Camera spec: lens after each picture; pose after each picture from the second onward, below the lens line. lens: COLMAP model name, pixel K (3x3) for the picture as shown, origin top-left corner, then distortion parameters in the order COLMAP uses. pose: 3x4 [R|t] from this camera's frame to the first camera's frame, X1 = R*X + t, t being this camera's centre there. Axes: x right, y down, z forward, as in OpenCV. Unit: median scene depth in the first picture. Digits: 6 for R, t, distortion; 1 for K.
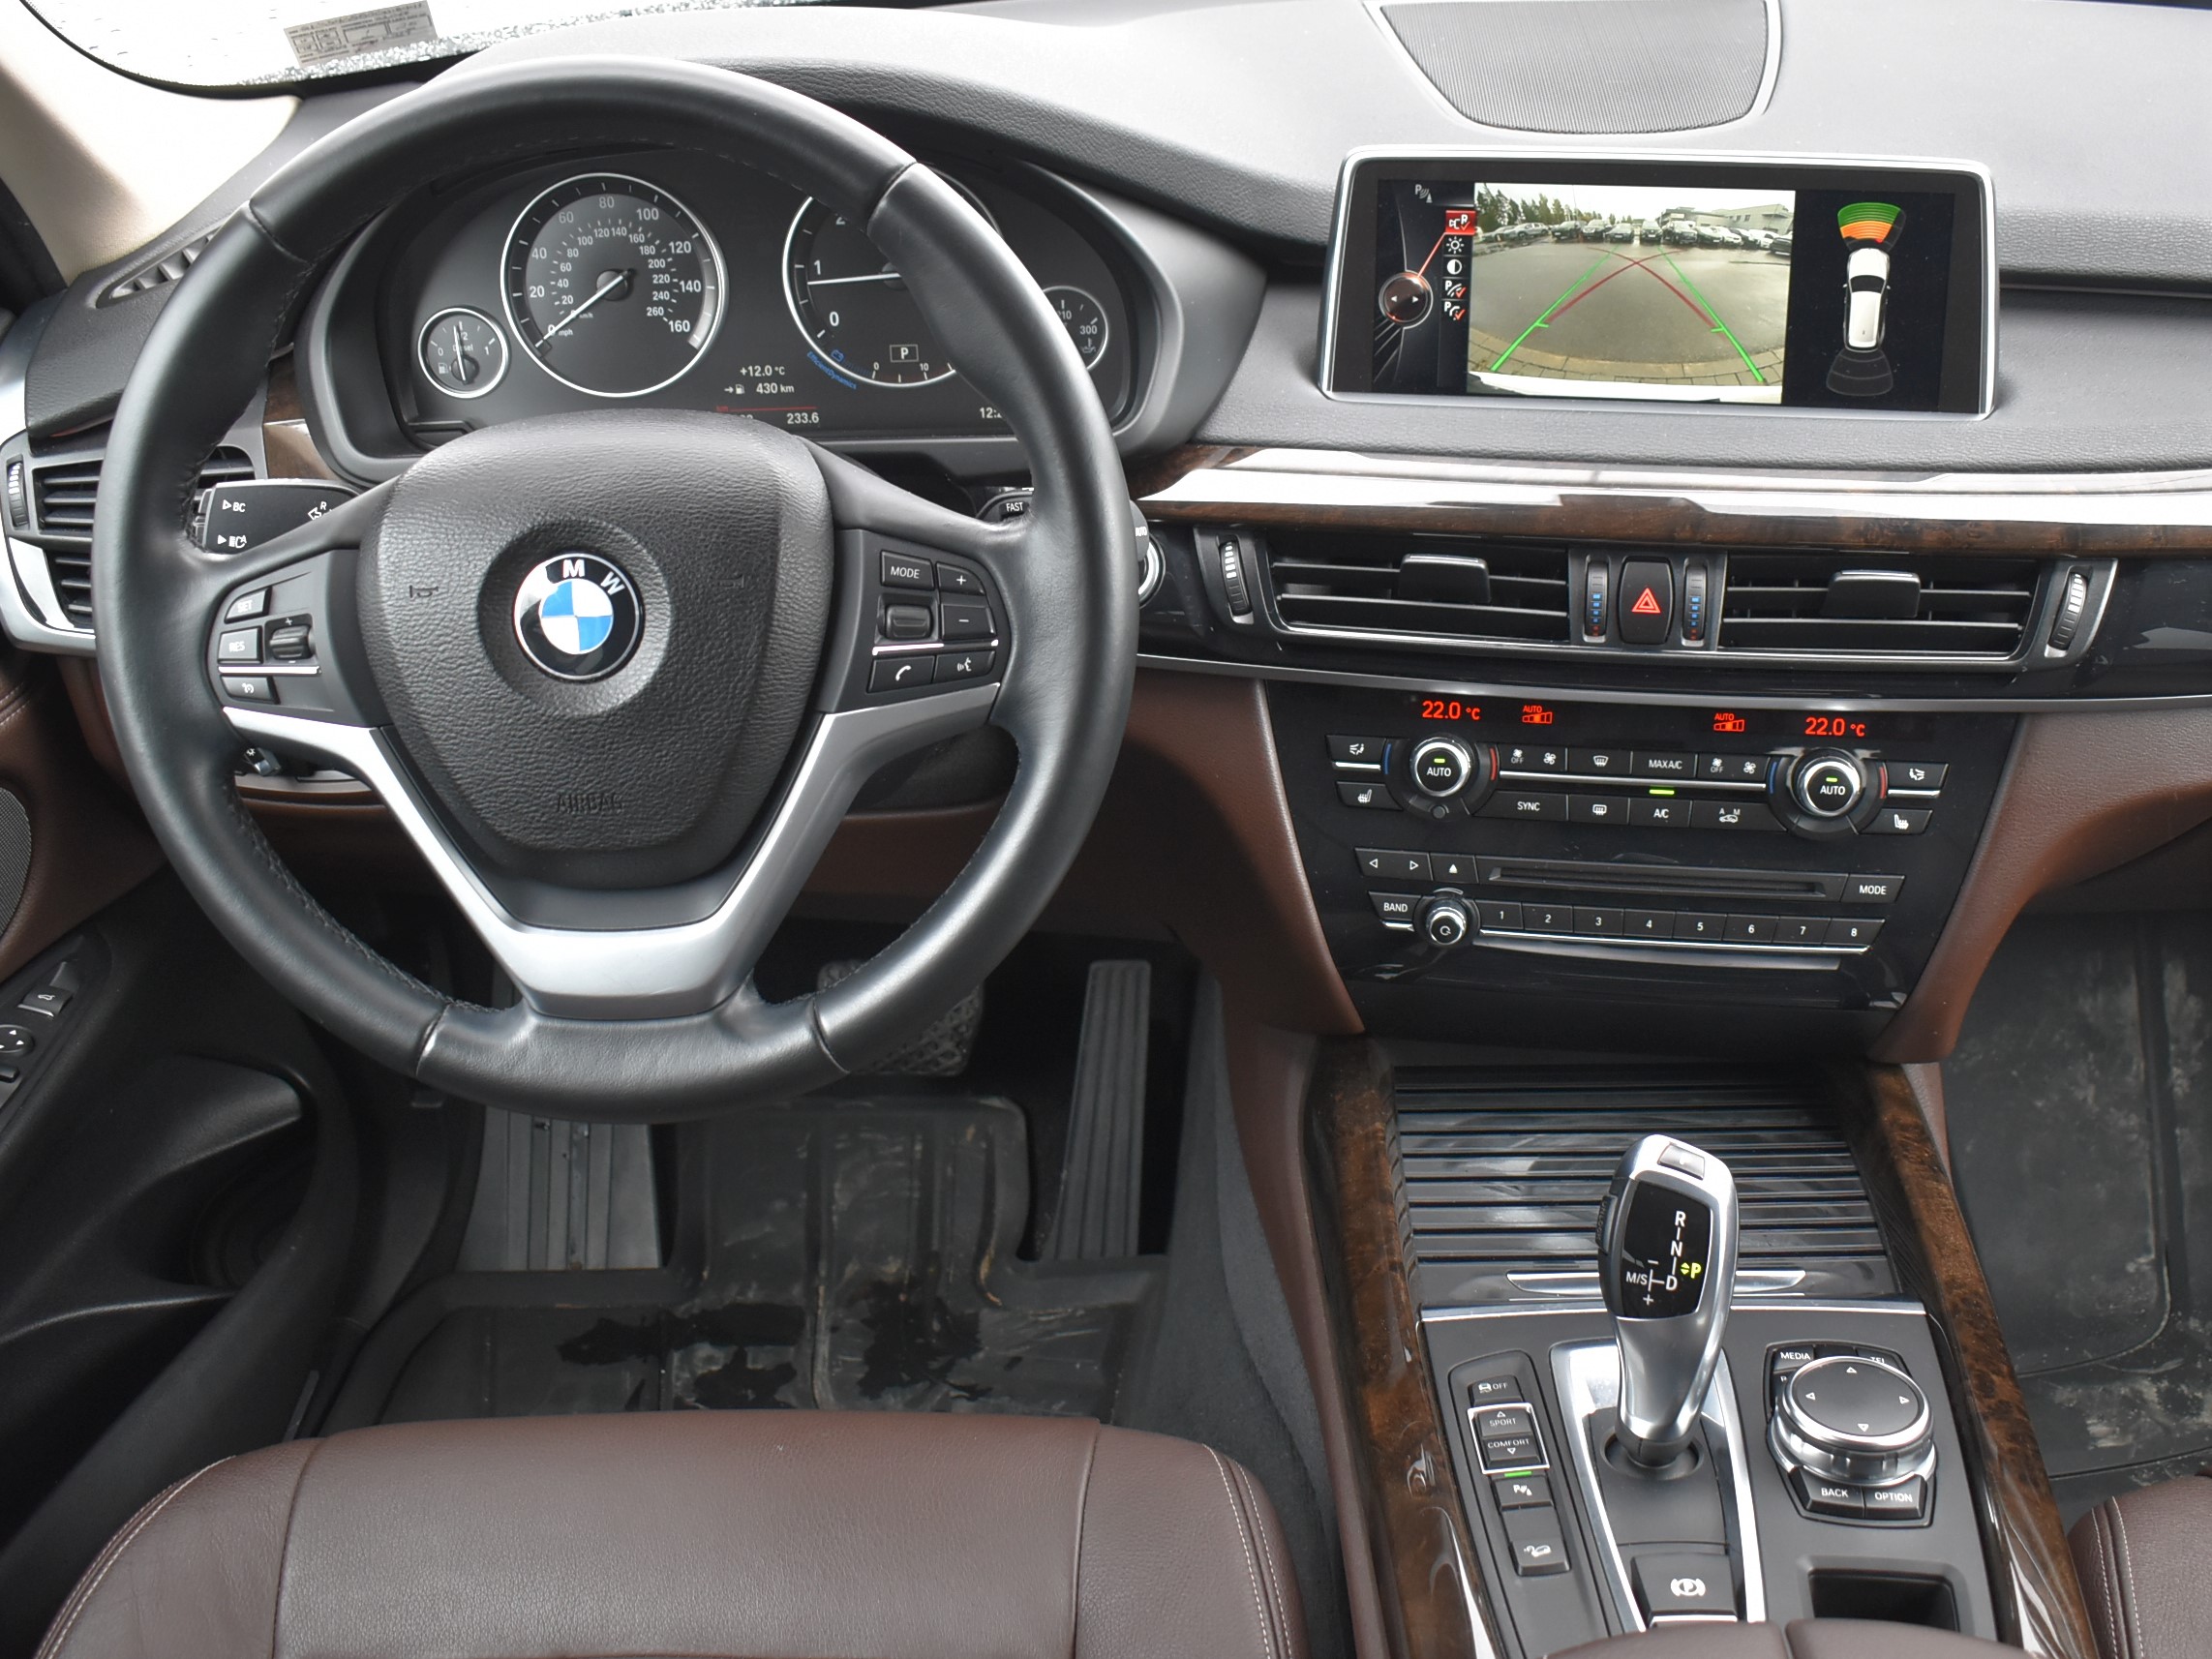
lens RADIAL K [[2371.4, 0, 1190.1], [0, 2371.4, 832.7], [0, 0, 1]] dist [-0.094877, 0.001456]
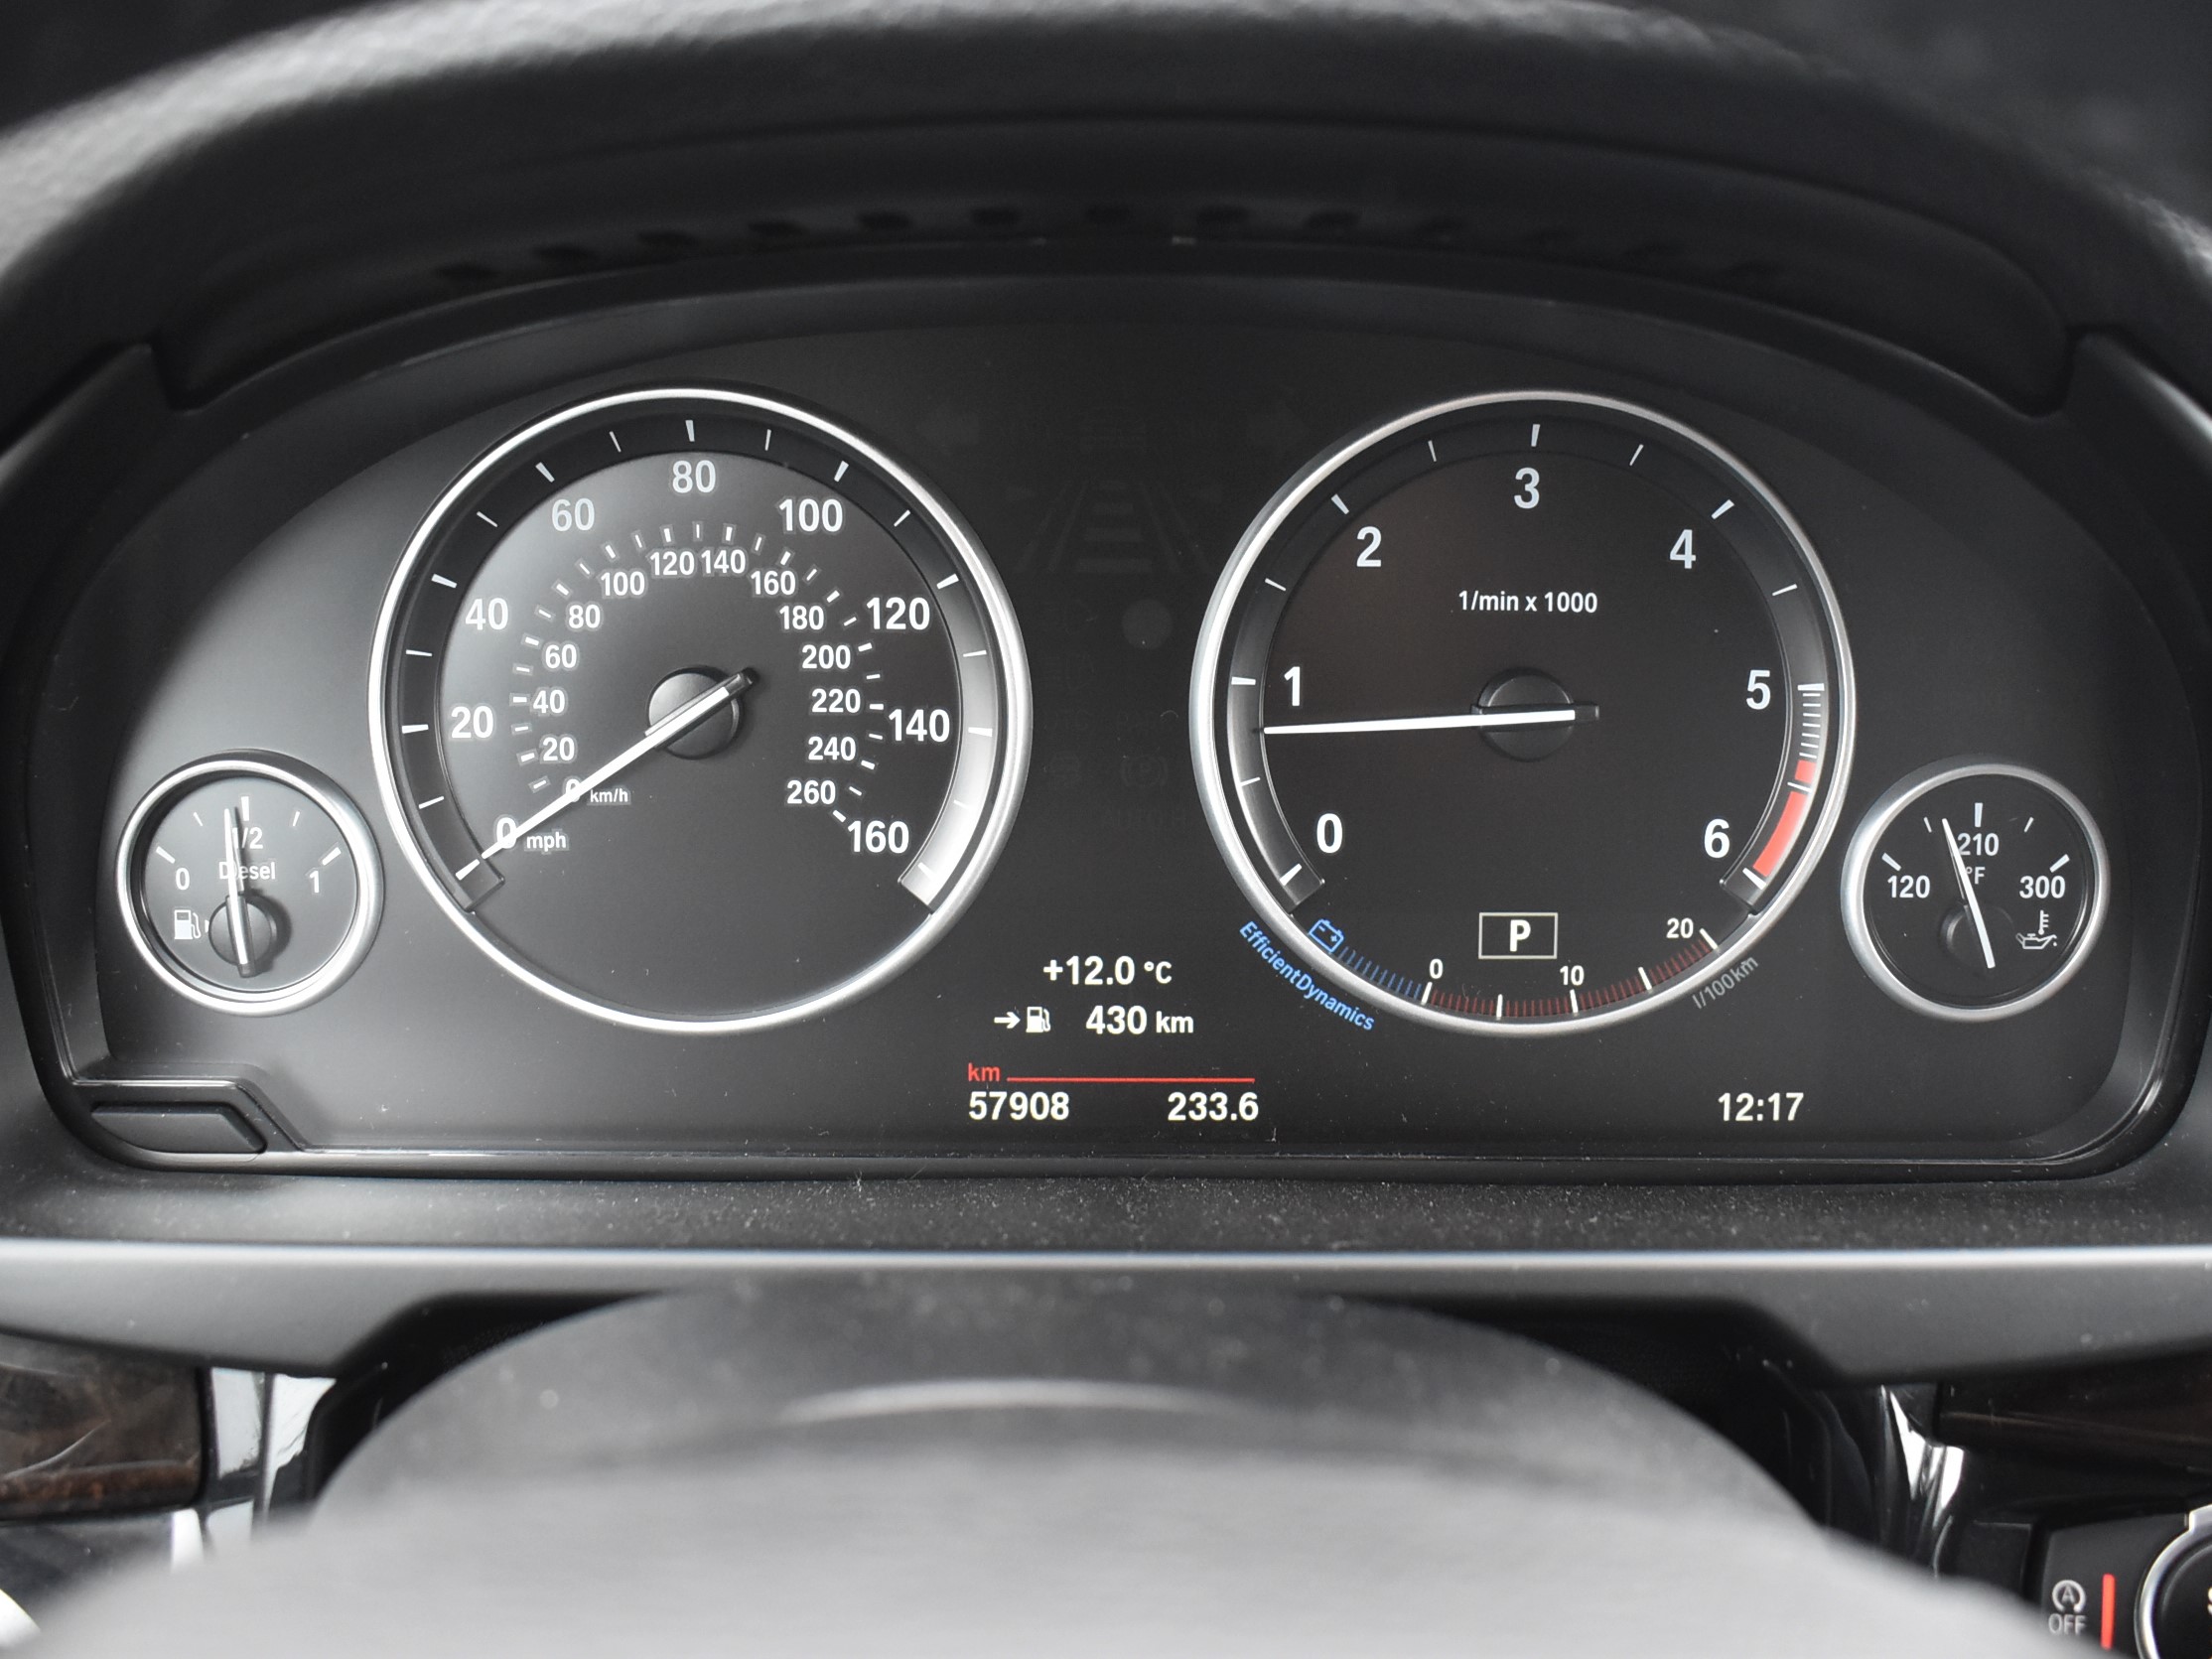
lens RADIAL K [[1931.5, 0, 1106.0], [0, 1931.5, 829.5], [0, 0, 1]] dist [-0.089051, -0.001168]
pose [[0.999023, 0.029625, 0.032802, -0.198238], [-0.022469, 0.979480, -0.200286, -0.164490], [-0.038063, 0.199354, 0.979188, 0.738264]]
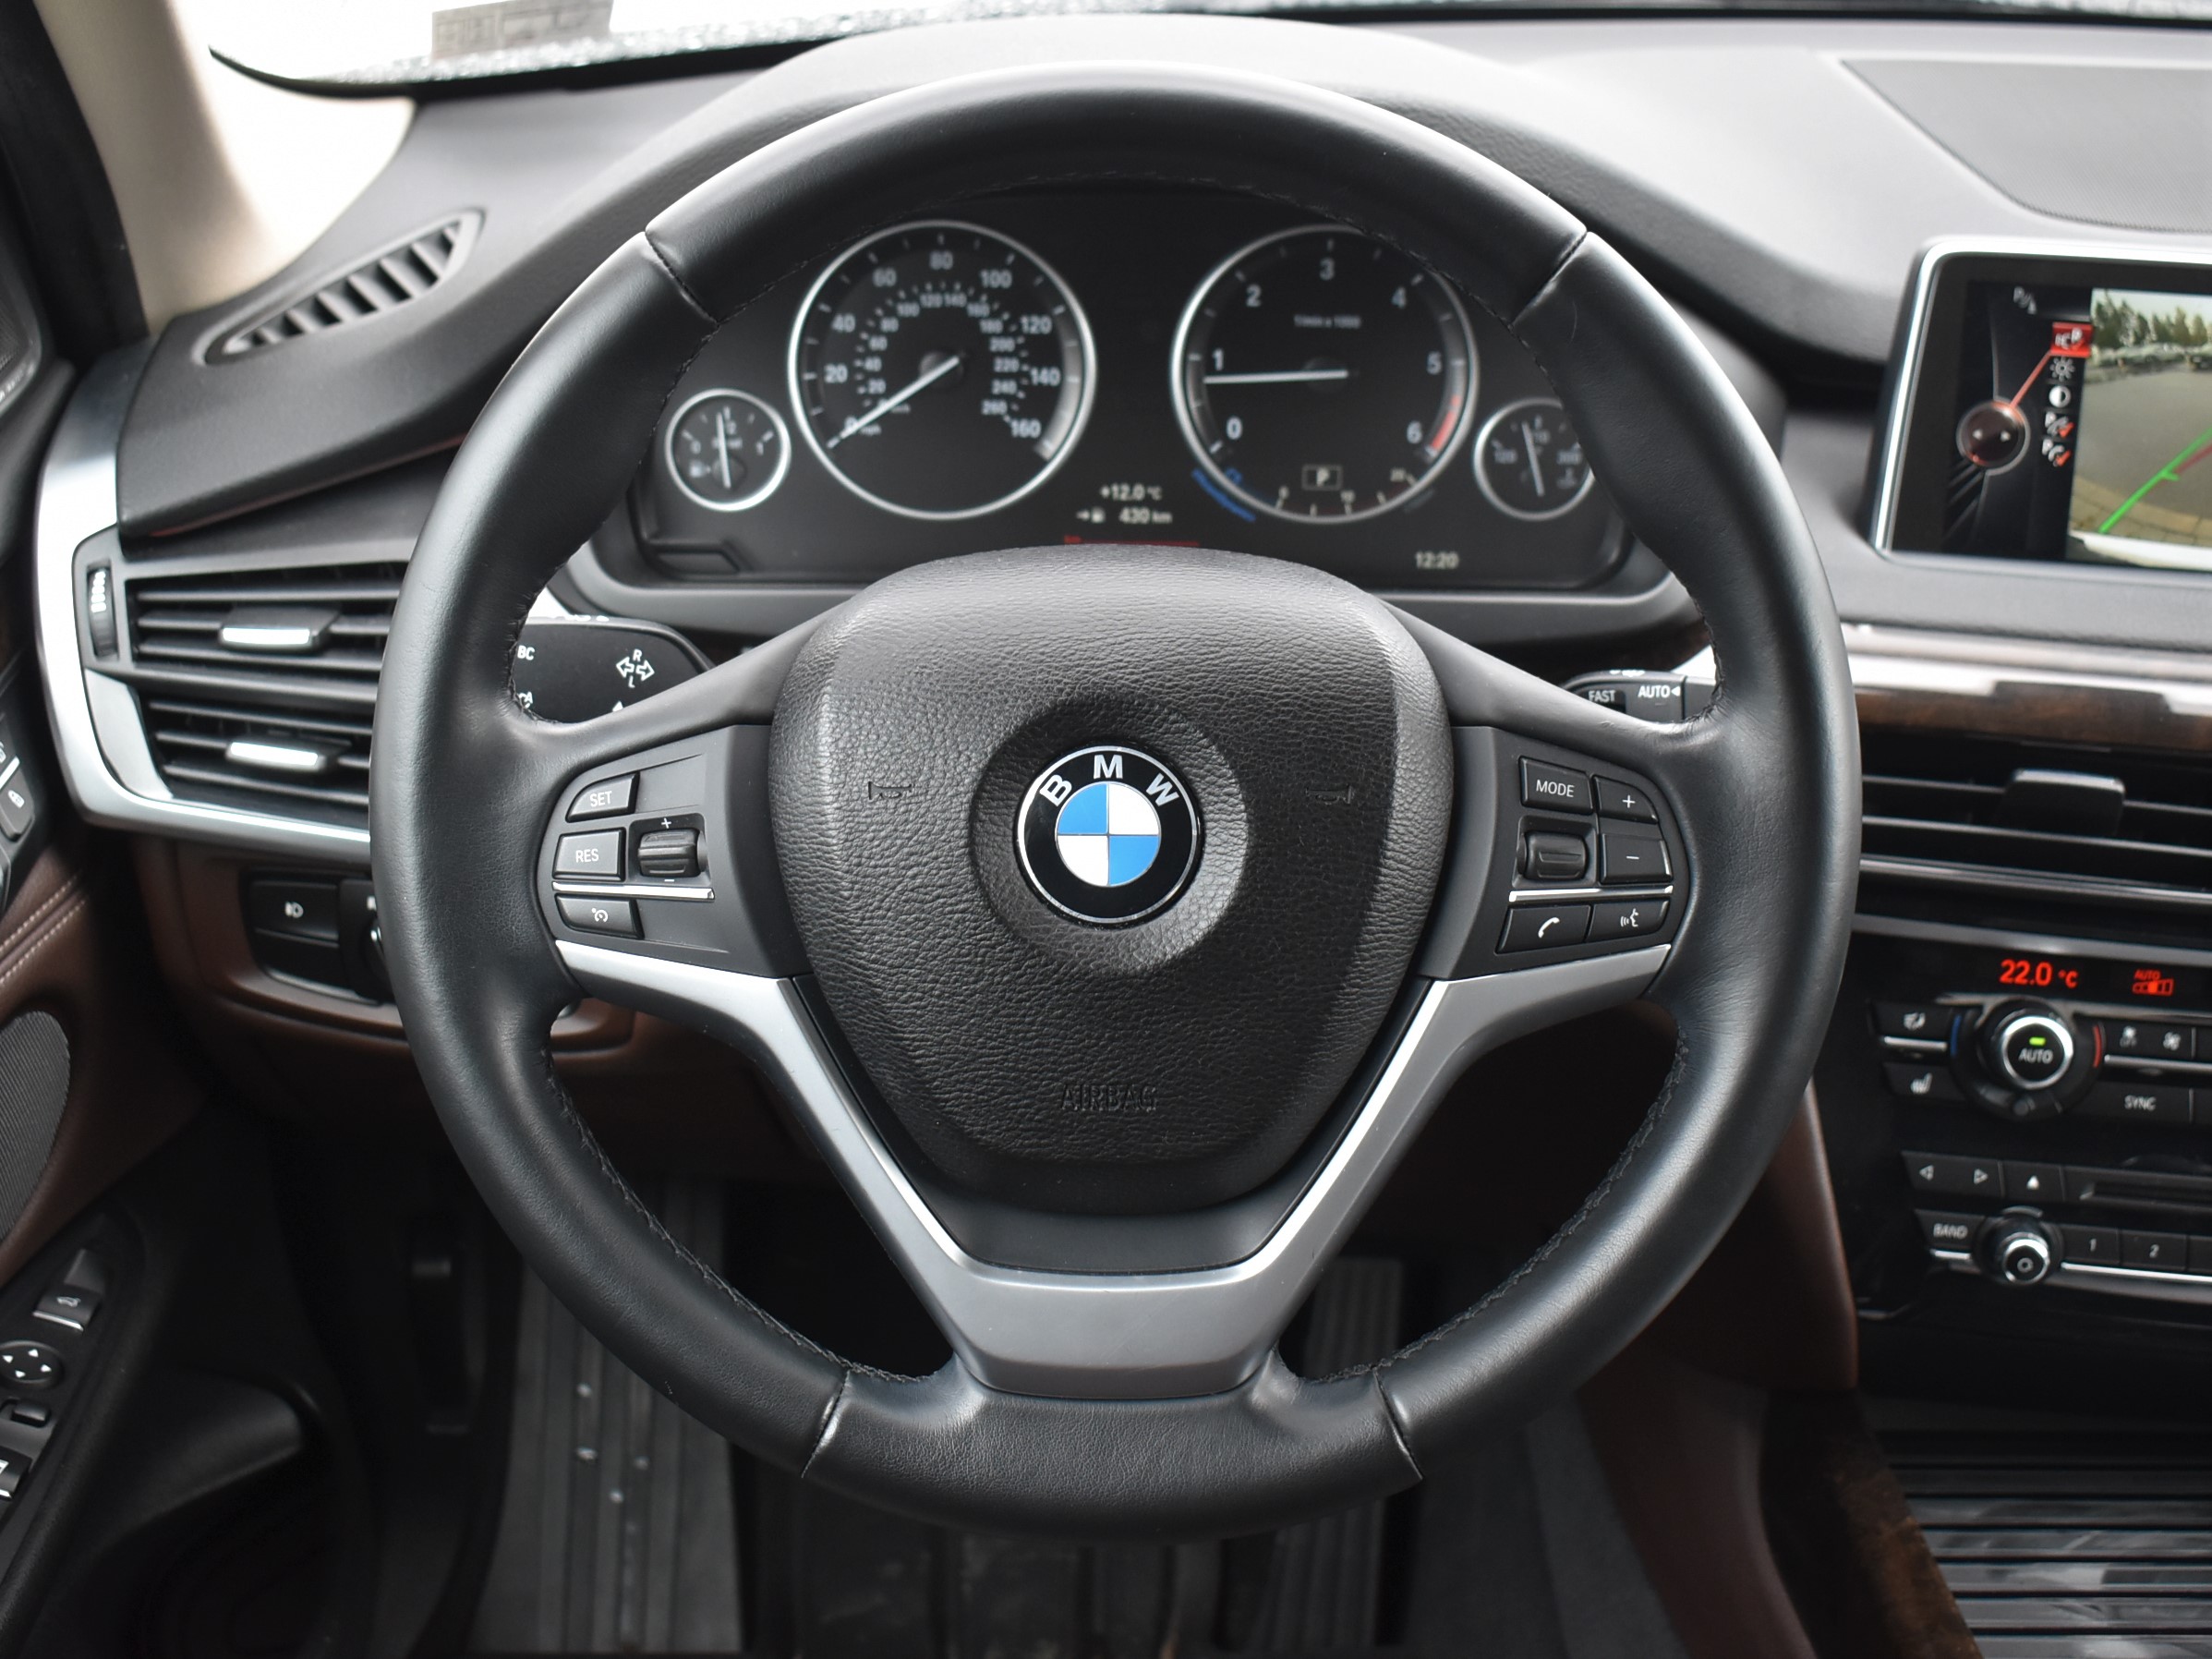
lens RADIAL K [[2829.1, 0, 1105.3], [0, 2829.1, 787.8], [0, 0, 1]] dist [-0.090879, 0.048438]
pose [[0.998649, 0.032722, 0.040356, -0.230422], [-0.029124, 0.995807, -0.086725, -0.024712], [-0.043025, 0.085432, 0.995415, 0.115196]]
